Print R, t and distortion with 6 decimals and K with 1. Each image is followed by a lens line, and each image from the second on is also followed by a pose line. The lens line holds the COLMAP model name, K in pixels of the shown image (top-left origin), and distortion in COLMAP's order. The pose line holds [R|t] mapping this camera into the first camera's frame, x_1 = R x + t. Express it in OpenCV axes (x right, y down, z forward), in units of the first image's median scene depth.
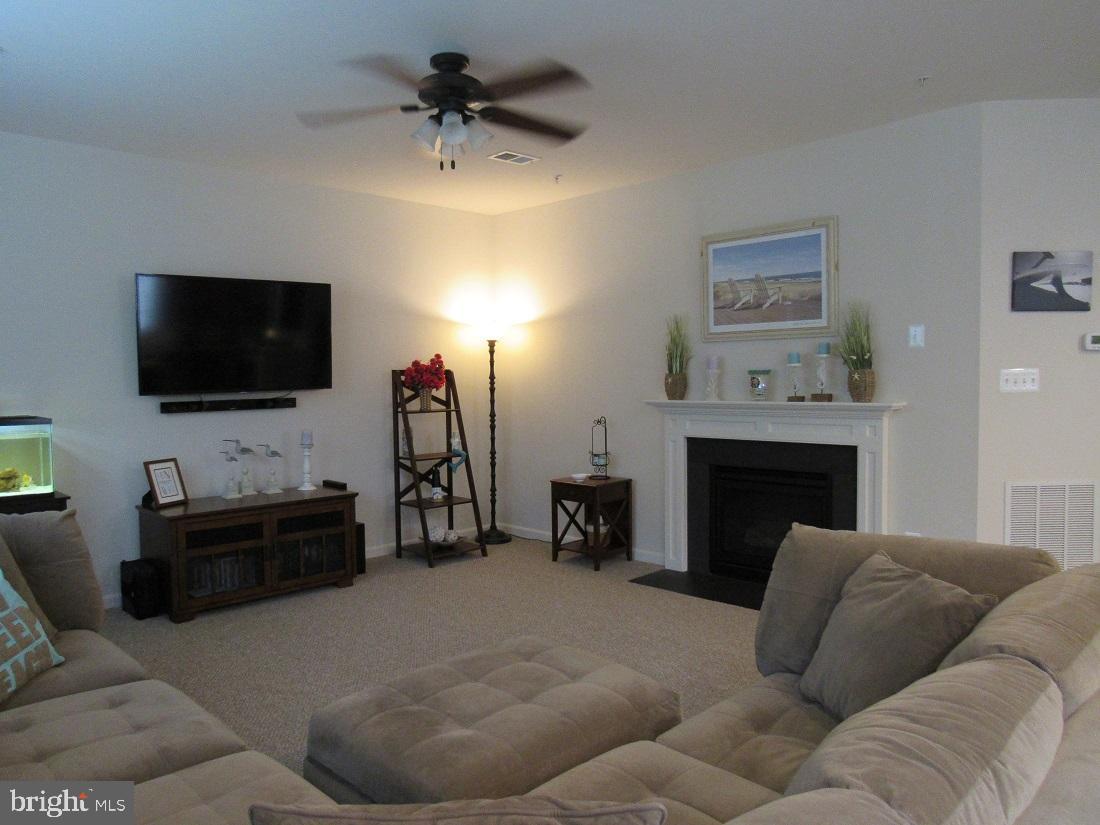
lens RADIAL K [[783.7, 0, 542.3], [0, 783.7, 410.1], [0, 0, 1]] dist [-0.049579, -0.002475]
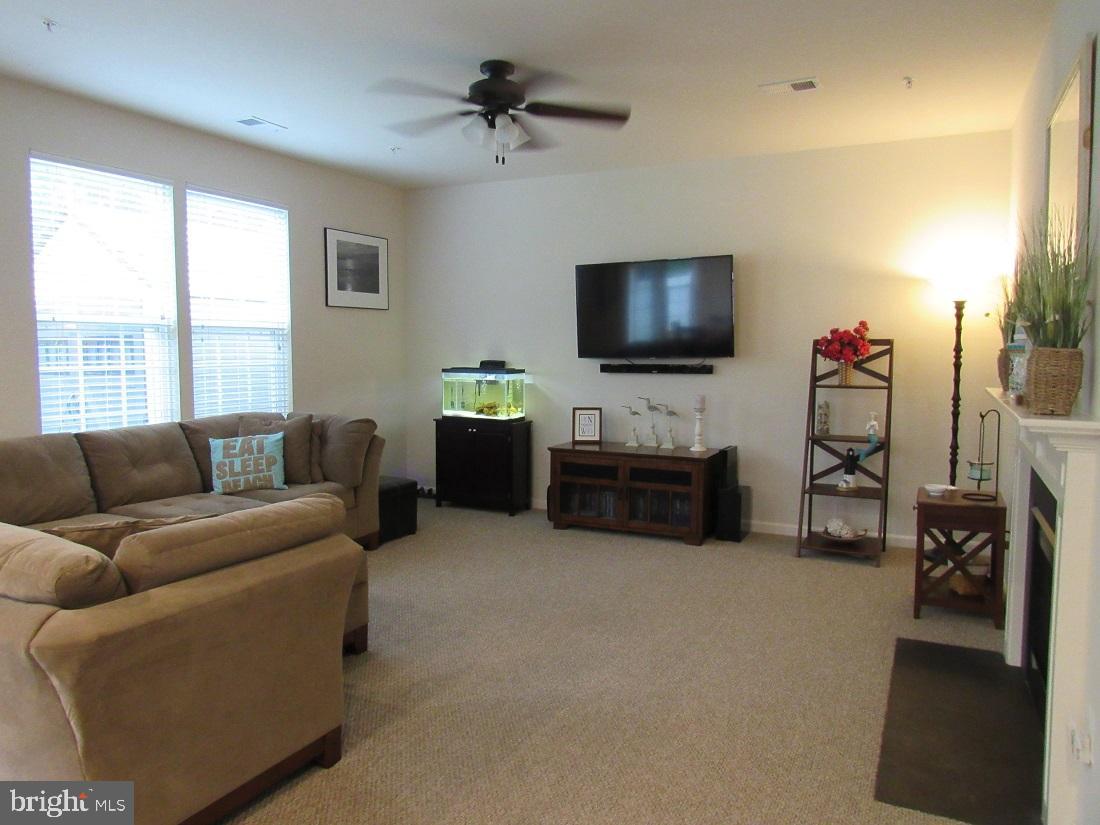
lens RADIAL K [[783.7, 0, 542.3], [0, 783.7, 410.1], [0, 0, 1]] dist [-0.049579, -0.002475]
pose [[0.274795, 0.089596, -0.957319, 0.699750], [-0.046289, 0.995727, 0.079904, -0.031078], [0.960388, 0.022356, 0.277768, 0.515085]]
